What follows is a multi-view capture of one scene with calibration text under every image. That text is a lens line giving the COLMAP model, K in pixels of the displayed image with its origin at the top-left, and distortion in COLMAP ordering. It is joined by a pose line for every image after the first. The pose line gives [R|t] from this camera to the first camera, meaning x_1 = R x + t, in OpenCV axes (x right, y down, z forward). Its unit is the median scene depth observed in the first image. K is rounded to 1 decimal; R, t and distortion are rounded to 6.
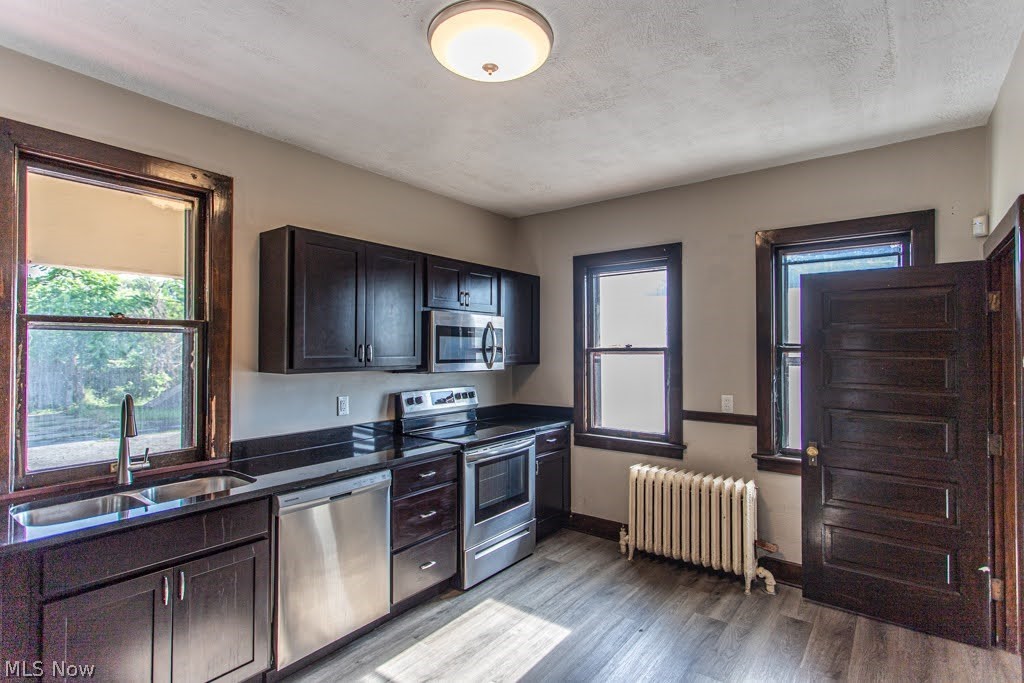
lens RADIAL K [[510.0, 0, 491.6], [0, 510.0, 337.0], [0, 0, 1]] dist [-0.000258, 0.000175]
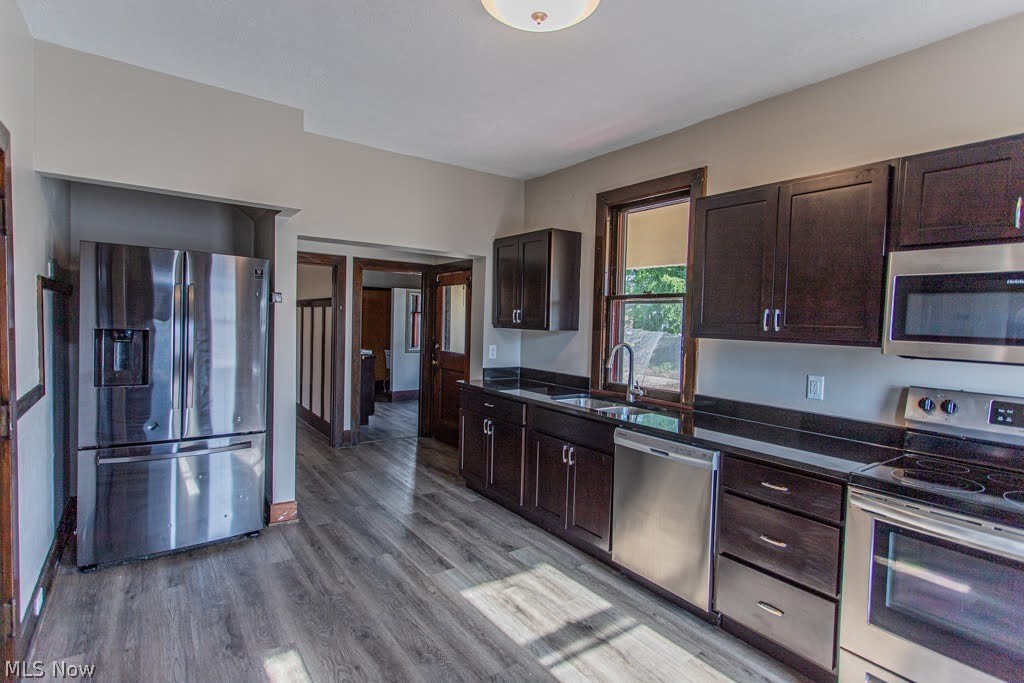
lens RADIAL K [[494.7, 0, 509.7], [0, 494.7, 340.8], [0, 0, 1]] dist [0.003047, 0.000751]
pose [[-0.262424, 0.029179, -0.964512, 0.724197], [-0.018335, 0.999211, 0.035217, 0.052421], [0.964779, 0.026926, -0.261682, 0.915847]]
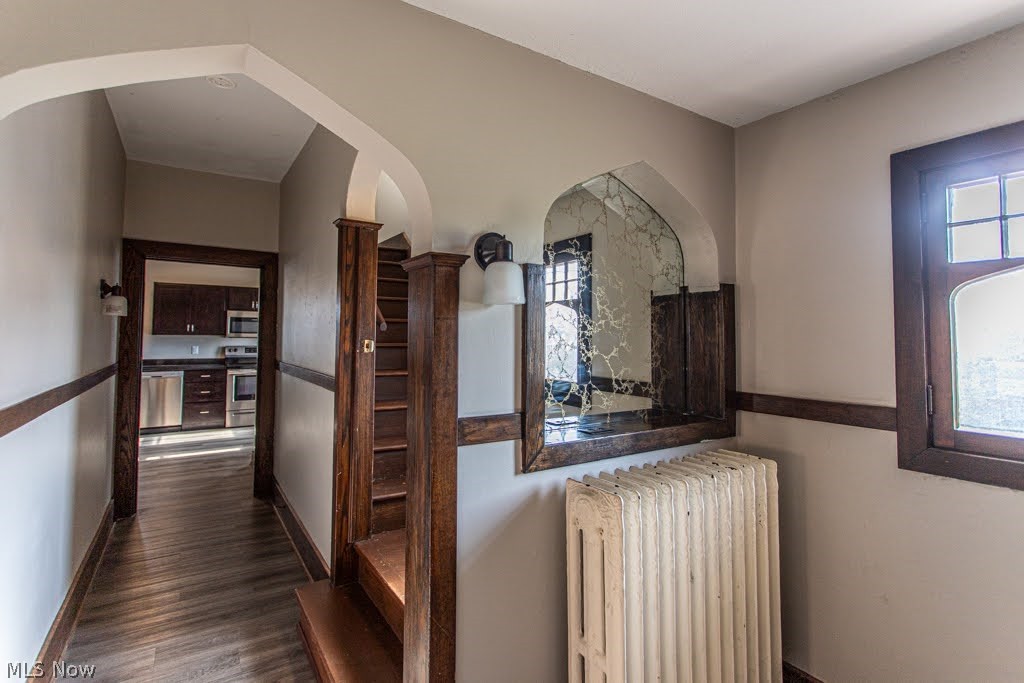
lens RADIAL K [[510.9, 0, 511.7], [0, 510.9, 312.0], [0, 0, 1]] dist [-0.002274, -0.000341]
pose [[0.945948, -0.013579, -0.324034, 2.365468], [0.001362, 0.999281, -0.037900, 0.058706], [0.324316, 0.035410, 0.945286, -0.991136]]
